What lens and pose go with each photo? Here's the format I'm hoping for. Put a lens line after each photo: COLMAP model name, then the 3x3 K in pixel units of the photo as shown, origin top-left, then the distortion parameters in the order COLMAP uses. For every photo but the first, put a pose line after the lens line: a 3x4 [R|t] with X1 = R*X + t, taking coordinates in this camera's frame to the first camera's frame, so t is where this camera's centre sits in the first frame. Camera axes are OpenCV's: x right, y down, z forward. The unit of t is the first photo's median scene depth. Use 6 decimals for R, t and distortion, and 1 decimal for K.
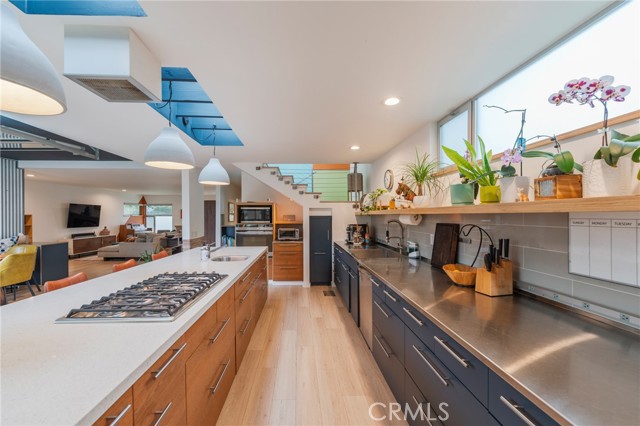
lens RADIAL K [[260.5, 0, 305.2], [0, 260.5, 217.0], [0, 0, 1]] dist [-0.000101, 0.000279]
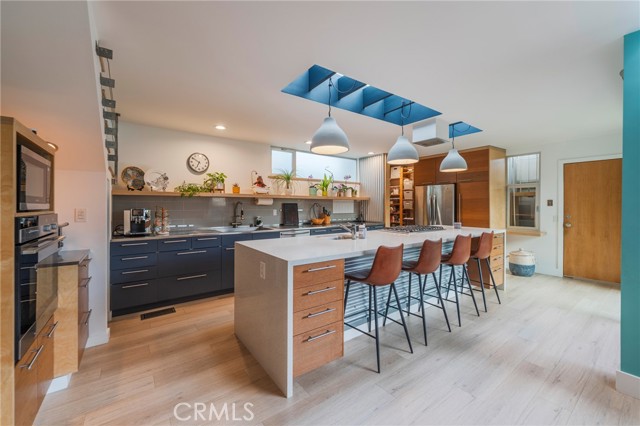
lens RADIAL K [[260.5, 0, 322.6], [0, 260.5, 204.9], [0, 0, 1]] dist [-0.000101, 0.000279]
pose [[-0.582640, 0.003495, 0.812723, -0.634531], [0.003423, 0.999992, -0.001847, 0.021251], [-0.812723, 0.001705, -0.582647, 0.968846]]
